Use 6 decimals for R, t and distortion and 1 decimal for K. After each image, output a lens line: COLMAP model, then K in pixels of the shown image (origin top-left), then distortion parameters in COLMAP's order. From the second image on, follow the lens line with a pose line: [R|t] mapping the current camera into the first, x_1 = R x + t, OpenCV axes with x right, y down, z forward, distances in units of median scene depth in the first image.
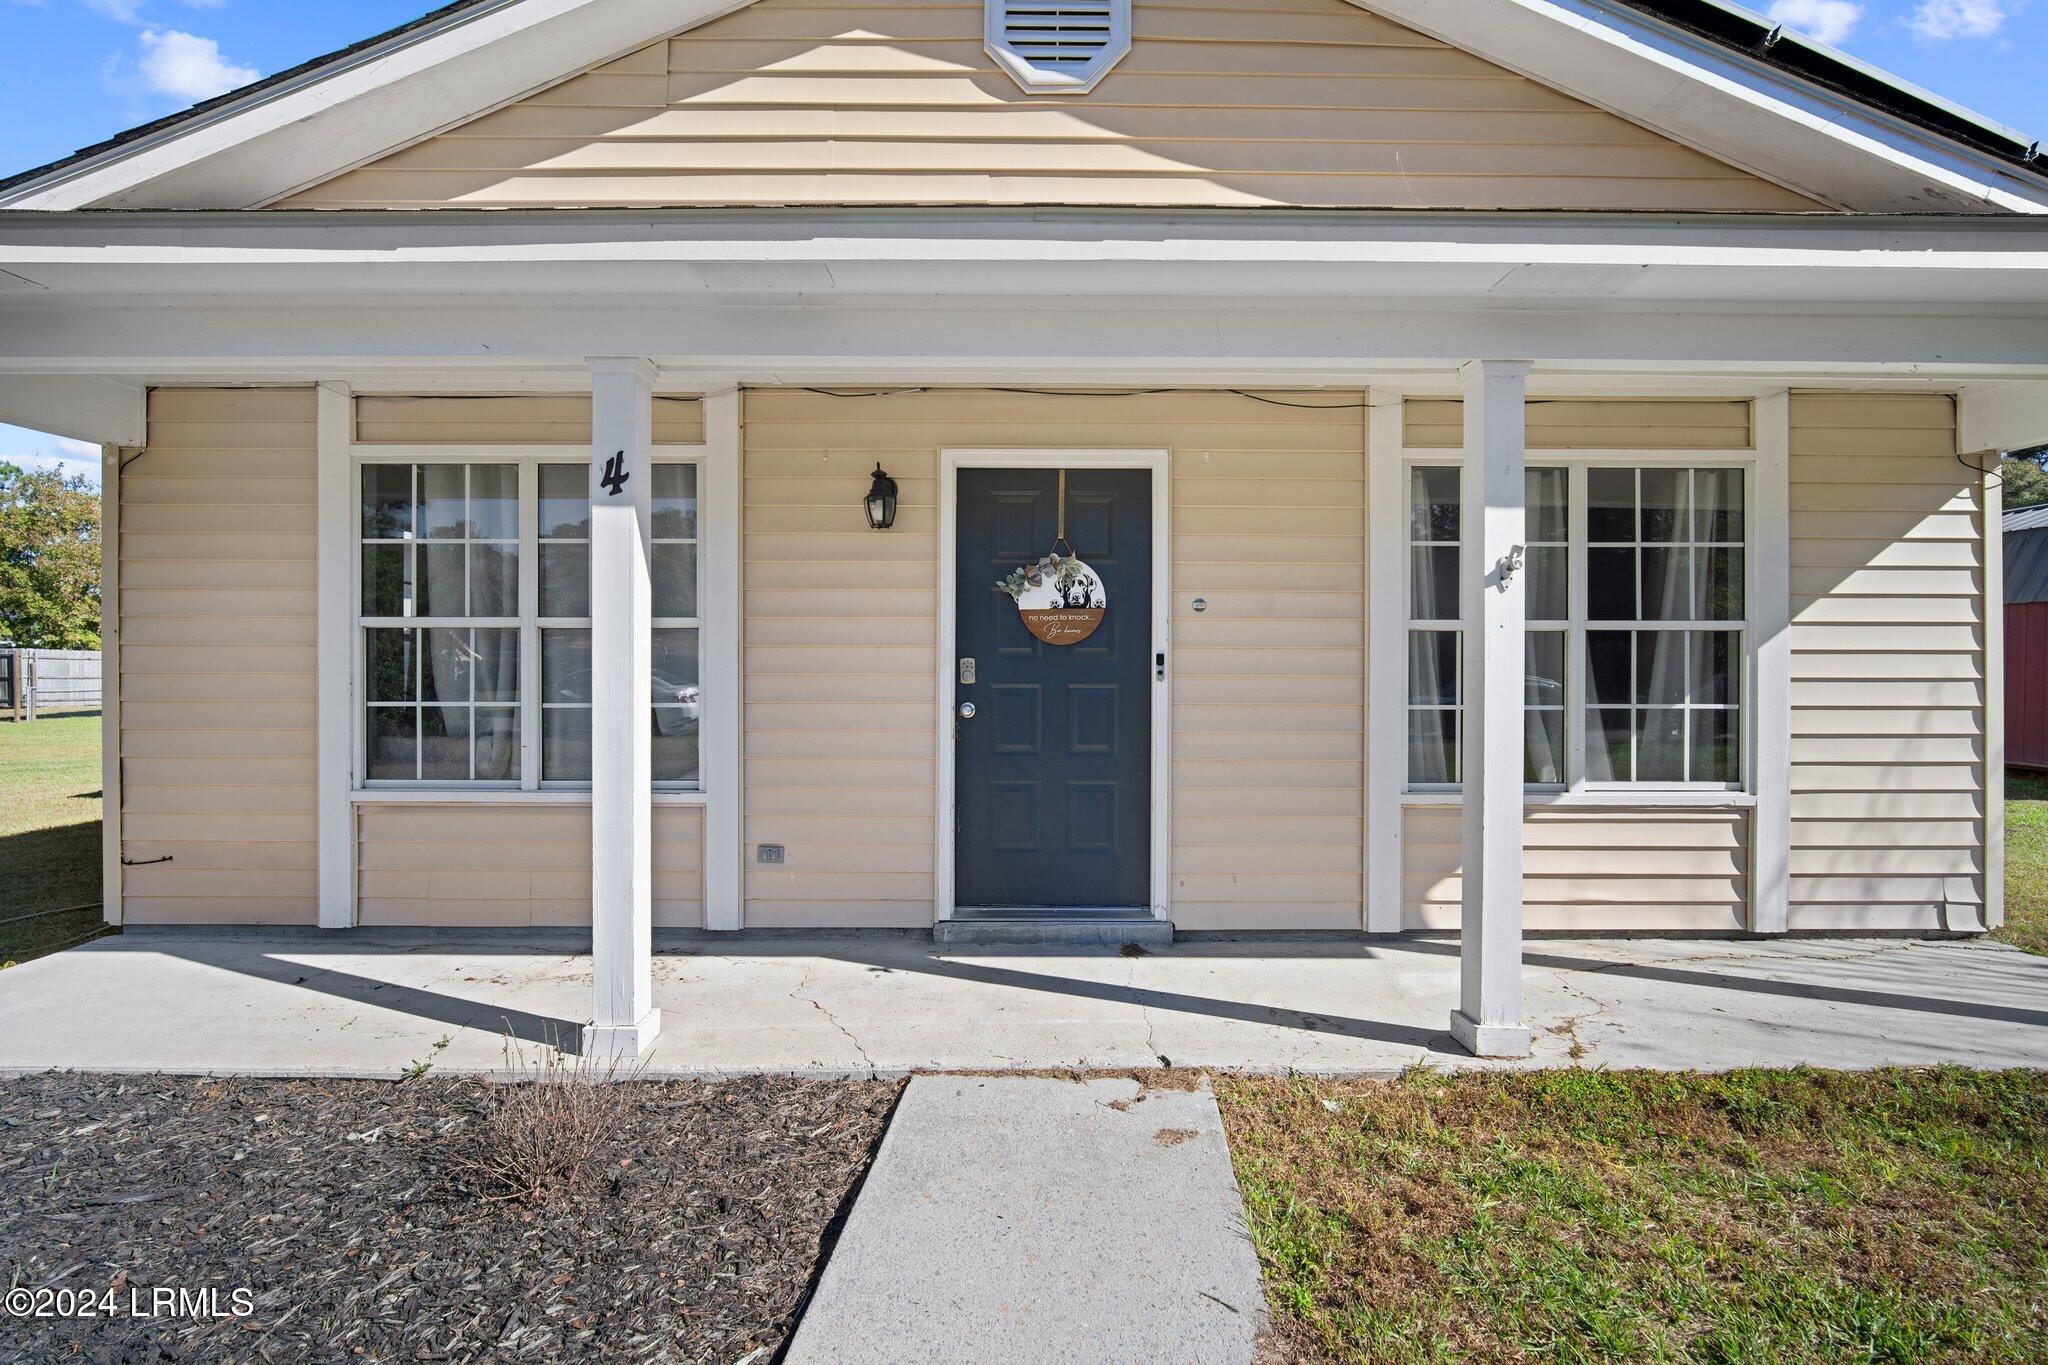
lens RADIAL K [[912.3, 0, 1031.9], [0, 912.3, 677.2], [0, 0, 1]] dist [-0.010057, 0.000221]
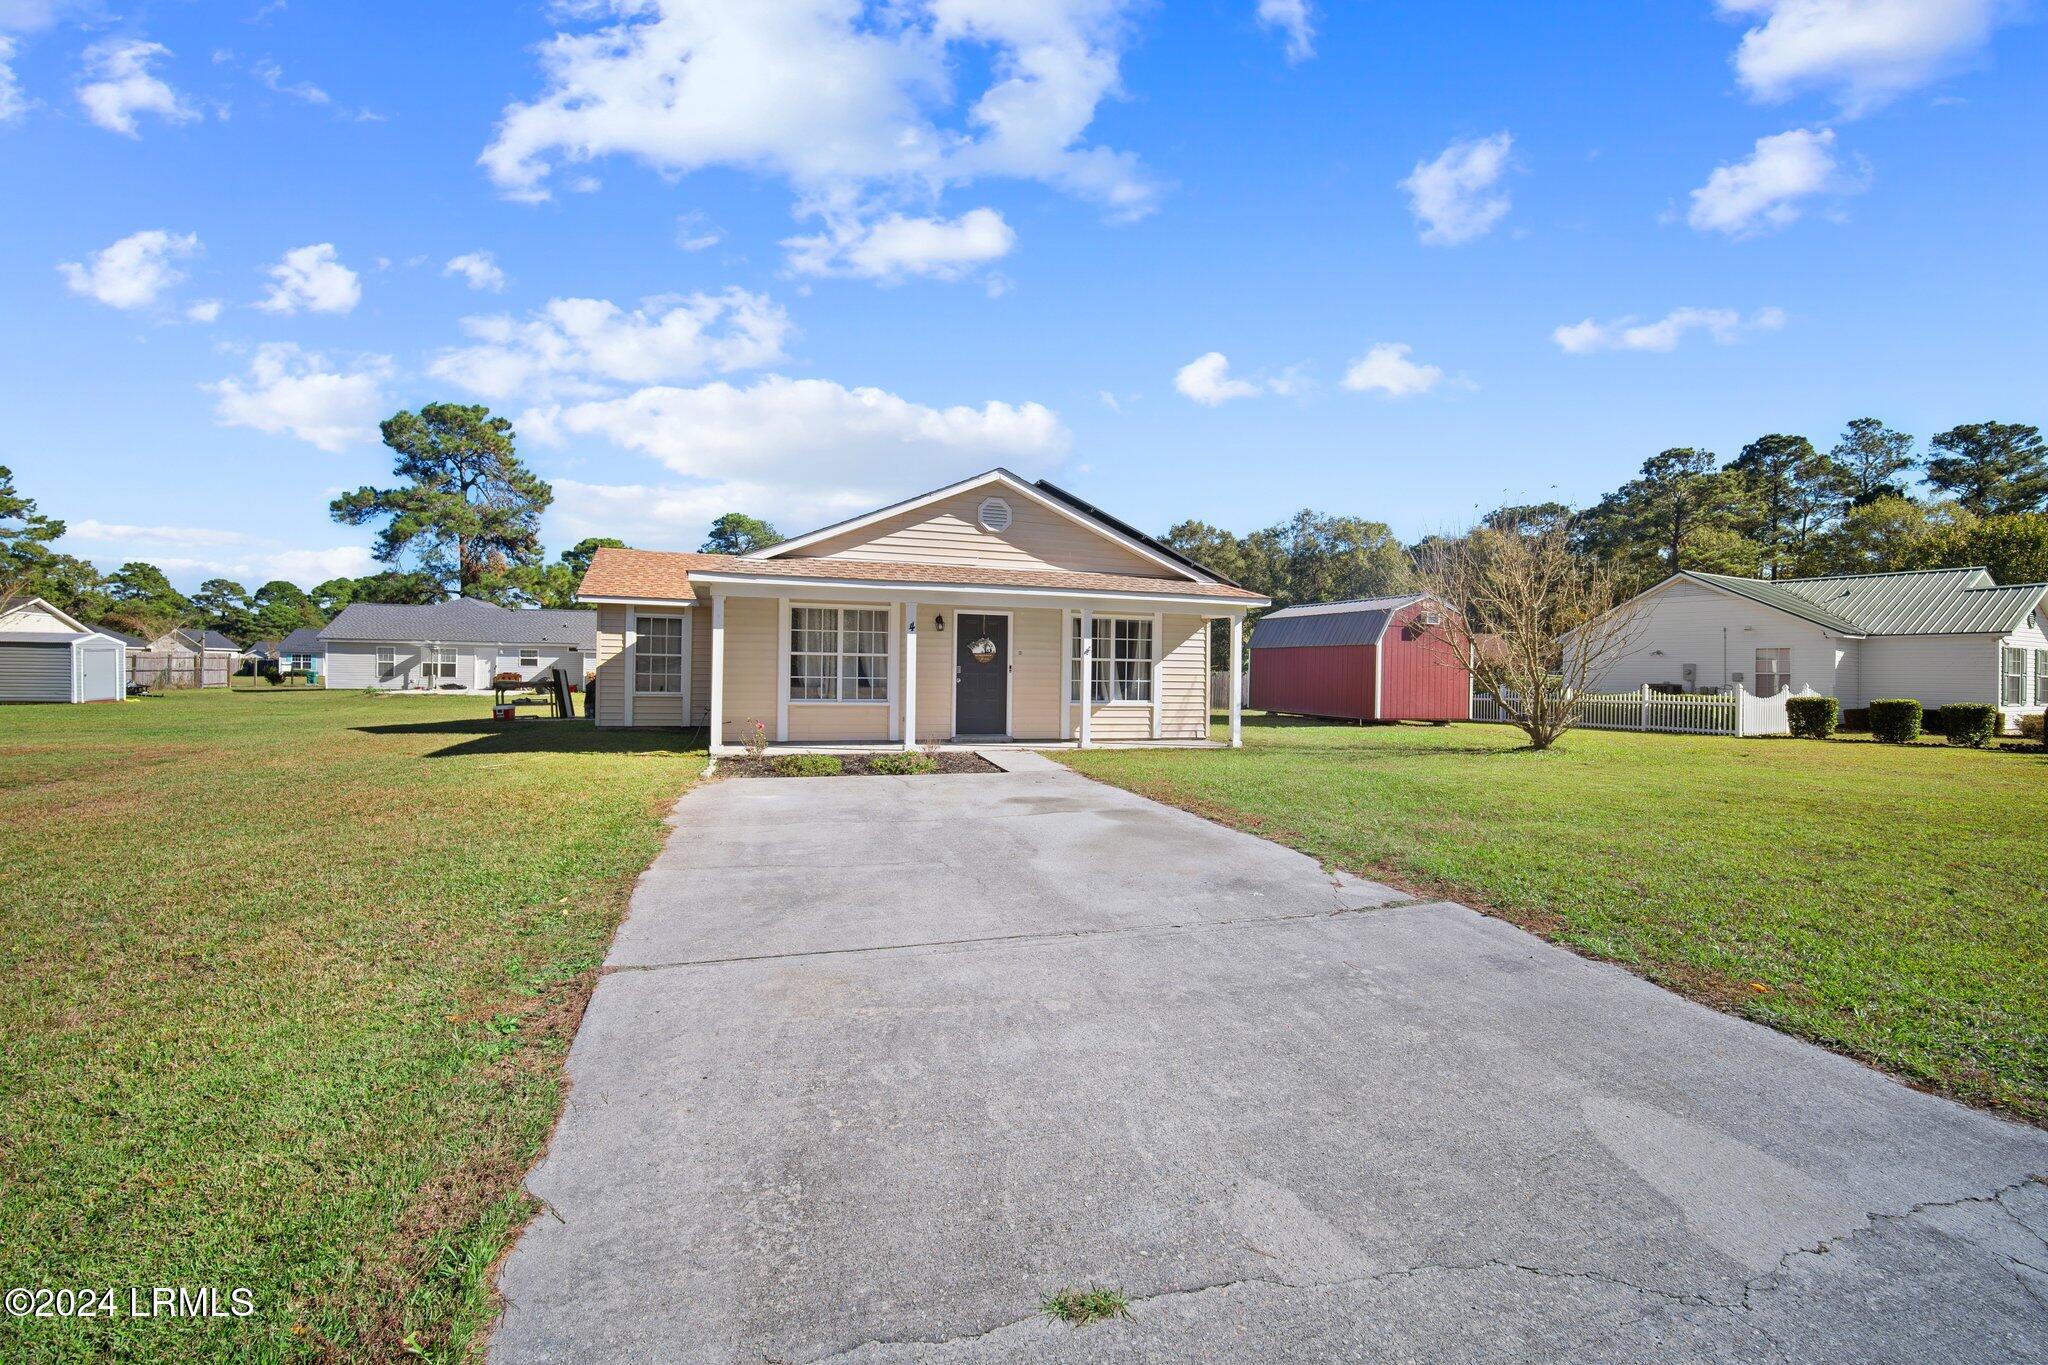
lens RADIAL K [[912.3, 0, 1031.9], [0, 912.3, 677.2], [0, 0, 1]] dist [-0.010057, 0.000221]
pose [[0.946035, 0.010198, 0.323904, -0.990788], [-0.010061, 0.999947, -0.002099, 0.028706], [-0.323909, -0.001273, 0.946088, -2.582181]]
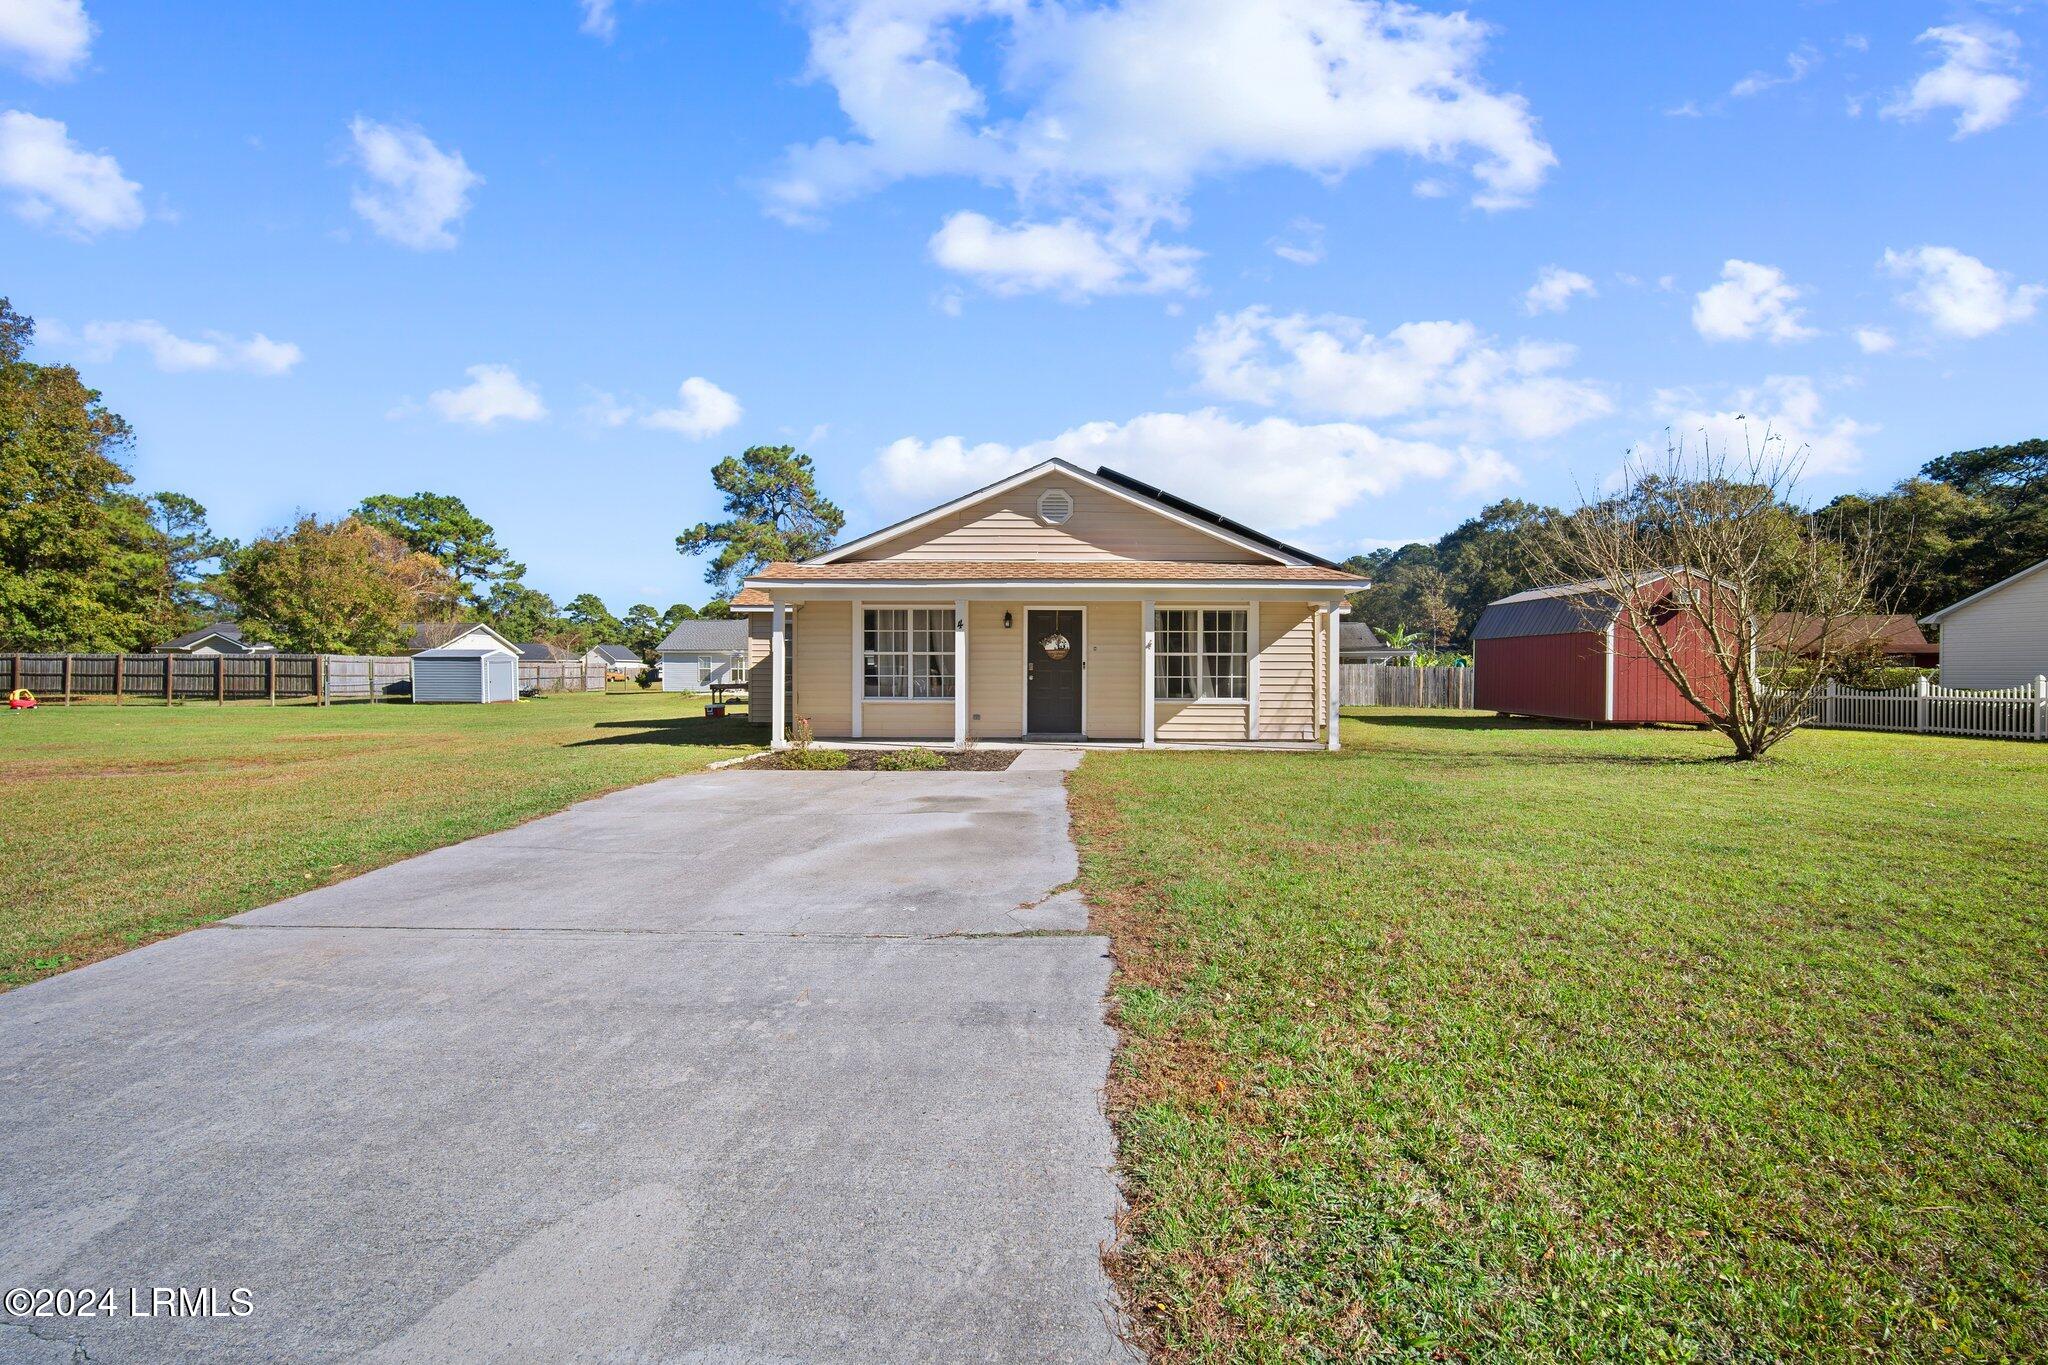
lens RADIAL K [[905.6, 0, 1026.5], [0, 905.6, 679.4], [0, 0, 1]] dist [-0.004198, 0.001033]
pose [[0.999883, 0.000864, -0.015248, -0.033831], [-0.000856, 0.999999, 0.000535, 0.041547], [0.015249, -0.000522, 0.999884, -2.606971]]
